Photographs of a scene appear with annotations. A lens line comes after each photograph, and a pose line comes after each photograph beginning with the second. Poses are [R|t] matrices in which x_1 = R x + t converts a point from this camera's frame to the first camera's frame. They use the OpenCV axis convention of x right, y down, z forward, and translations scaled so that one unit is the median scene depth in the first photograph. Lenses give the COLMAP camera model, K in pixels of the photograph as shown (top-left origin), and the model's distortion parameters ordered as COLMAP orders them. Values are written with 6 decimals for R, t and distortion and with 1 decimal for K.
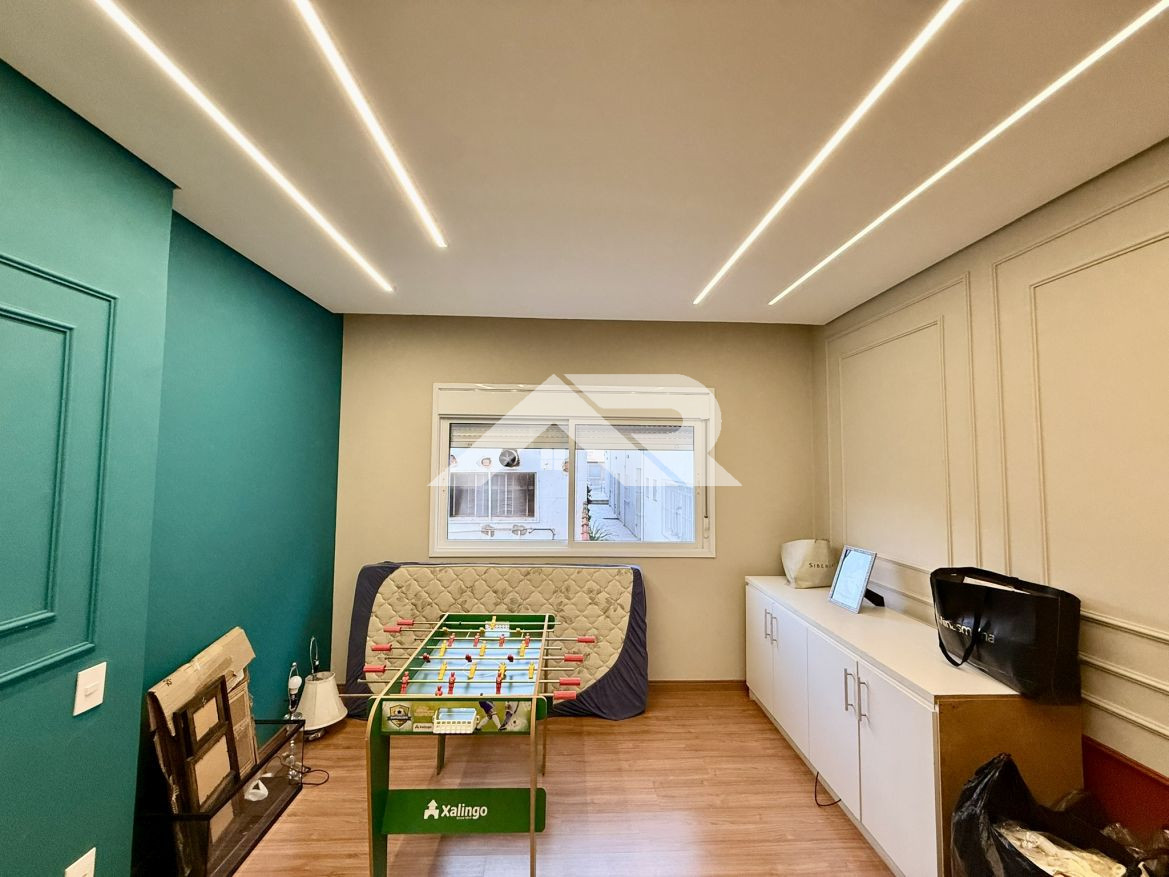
lens RADIAL K [[464.7, 0, 583.5], [0, 464.7, 441.1], [0, 0, 1]] dist [0.002834, -0.001611]
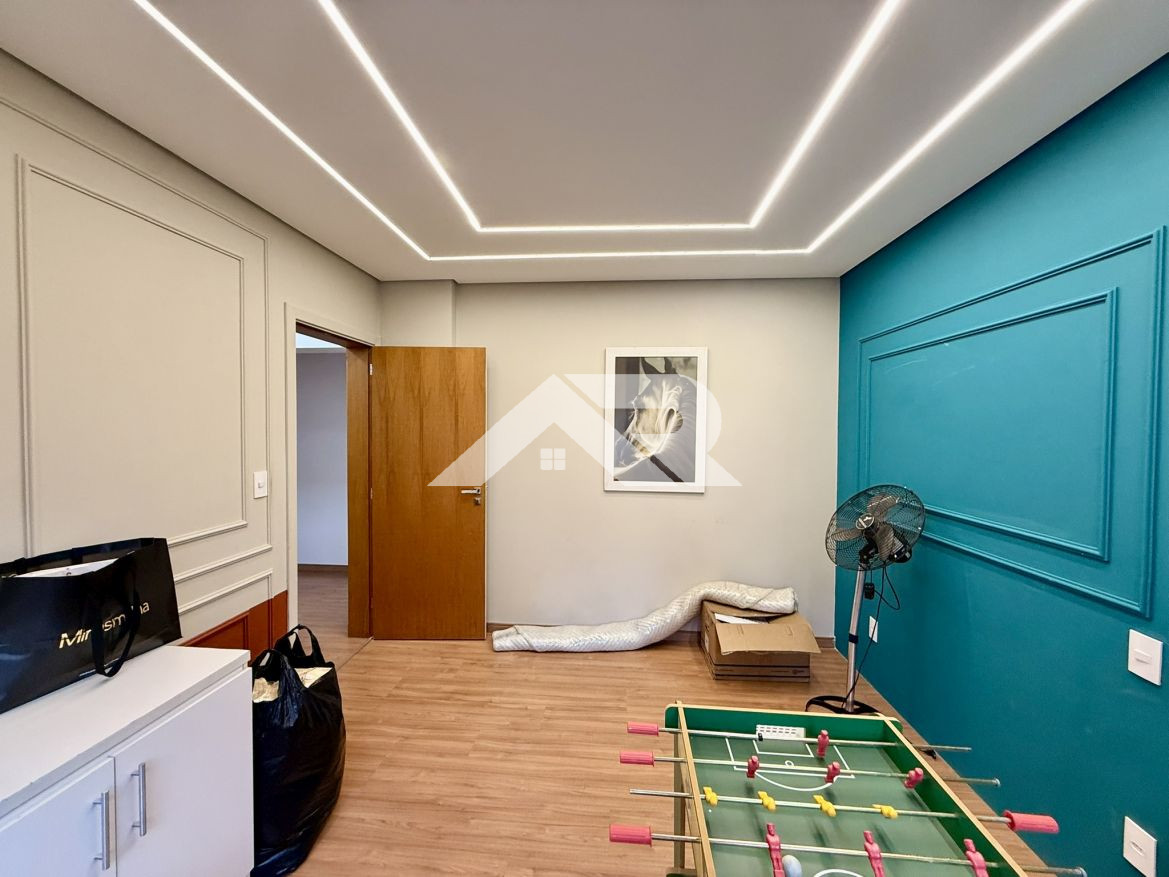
lens RADIAL K [[464.7, 0, 585.1], [0, 464.7, 437.3], [0, 0, 1]] dist [0.002834, -0.001611]
pose [[-0.992994, -0.024887, 0.115518, -0.032229], [-0.029046, 0.998984, -0.034461, 0.154391], [-0.114543, -0.037575, -0.992707, 2.112908]]
